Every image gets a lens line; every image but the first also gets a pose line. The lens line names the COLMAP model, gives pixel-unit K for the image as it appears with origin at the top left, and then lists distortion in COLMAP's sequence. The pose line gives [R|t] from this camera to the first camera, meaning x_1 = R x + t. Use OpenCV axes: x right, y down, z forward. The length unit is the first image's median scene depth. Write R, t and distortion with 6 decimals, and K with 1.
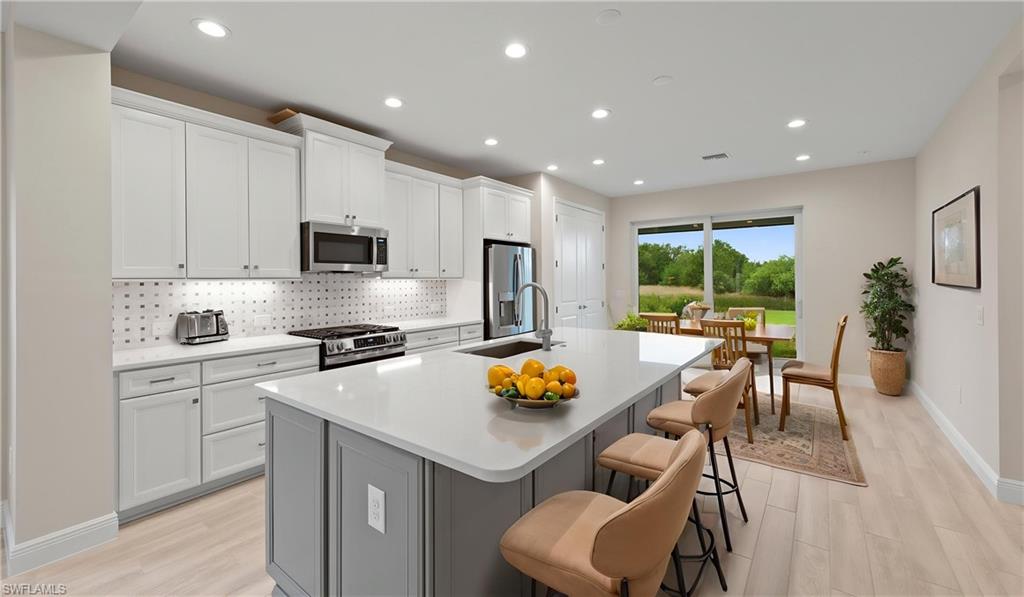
lens RADIAL K [[407.3, 0, 515.2], [0, 407.3, 285.9], [0, 0, 1]] dist [0.007866, -0.000082]
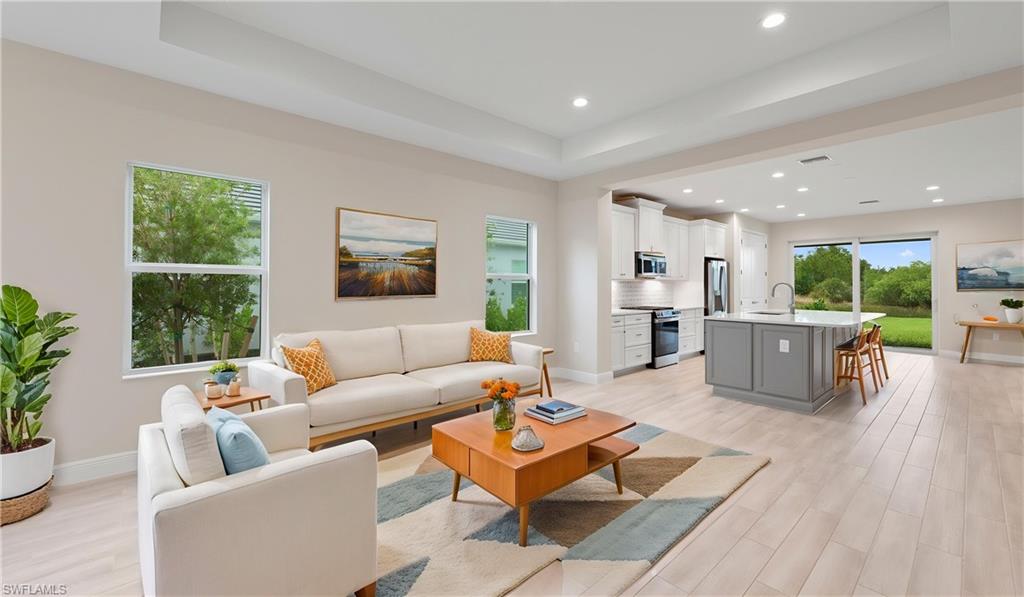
lens RADIAL K [[407.3, 0, 515.2], [0, 407.3, 285.9], [0, 0, 1]] dist [0.007866, -0.000082]
pose [[0.981433, 0.010083, -0.191538, -0.503178], [-0.012776, 0.999836, -0.012830, 0.030258], [0.191377, 0.015039, 0.981401, -0.735920]]
